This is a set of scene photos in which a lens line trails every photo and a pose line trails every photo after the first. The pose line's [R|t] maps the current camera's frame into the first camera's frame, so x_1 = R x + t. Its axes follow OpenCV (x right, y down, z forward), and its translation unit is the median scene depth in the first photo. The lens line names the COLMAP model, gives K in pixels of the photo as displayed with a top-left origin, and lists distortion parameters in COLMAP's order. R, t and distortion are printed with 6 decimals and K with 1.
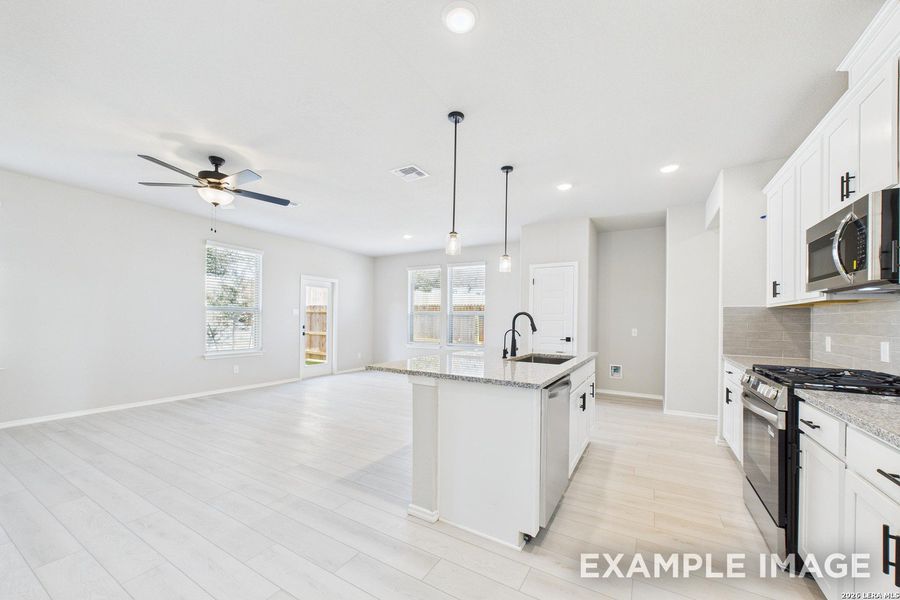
lens RADIAL K [[345.0, 0, 450.0], [0, 345.0, 320.3], [0, 0, 1]] dist [0.010295, 0.000002]
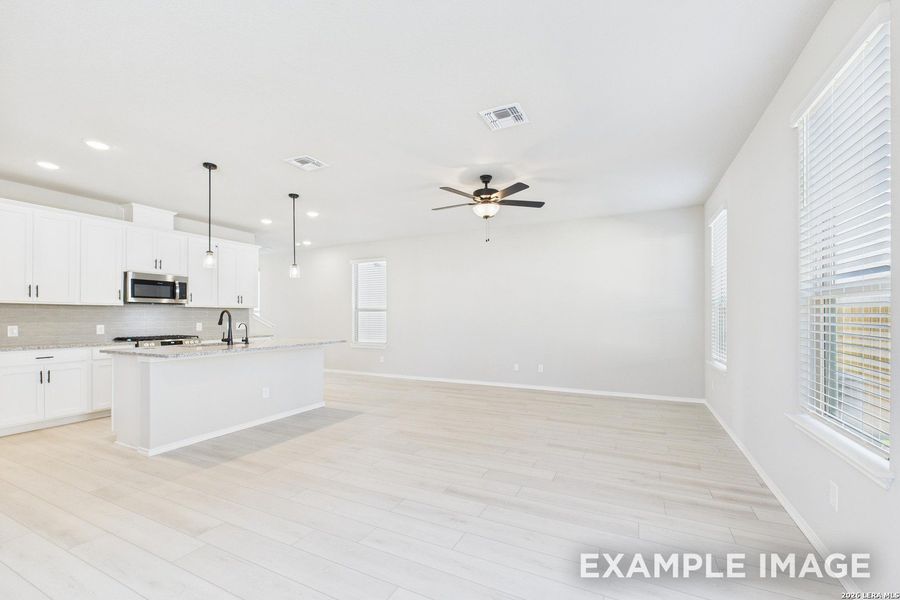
lens RADIAL K [[376.8, 0, 449.2], [0, 376.8, 315.5], [0, 0, 1]] dist [0.000425, 0.000057]
pose [[-0.997269, -0.011434, -0.072958, -0.473845], [-0.011344, 0.999934, -0.001659, -0.009347], [0.072972, -0.000827, -0.997334, 2.252837]]
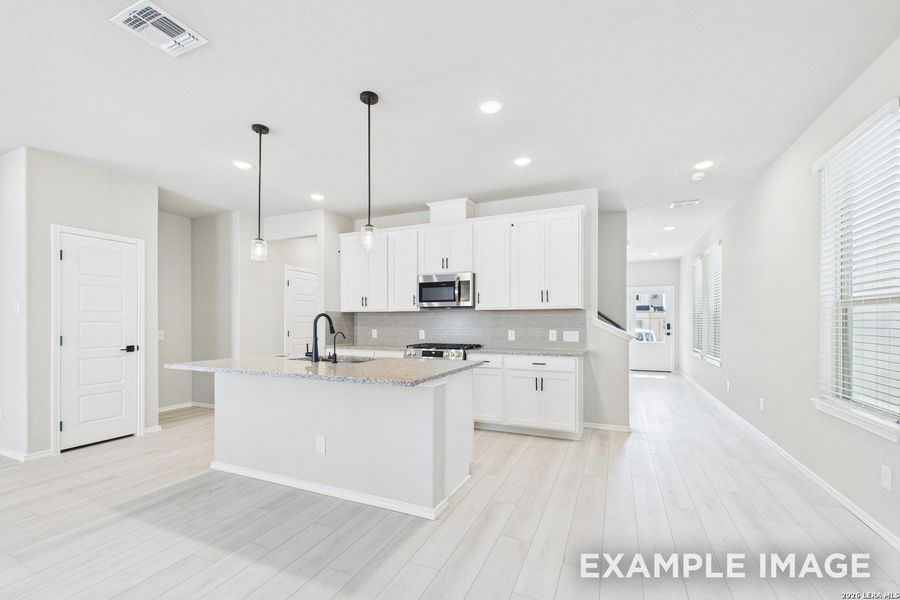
lens RADIAL K [[379.6, 0, 451.9], [0, 379.6, 323.4], [0, 0, 1]] dist [0.003053, 0.000264]
pose [[-0.115830, -0.013553, 0.993177, -0.782641], [0.001503, 0.999903, 0.013820, -0.008634], [-0.993268, 0.003094, -0.115799, 0.707783]]
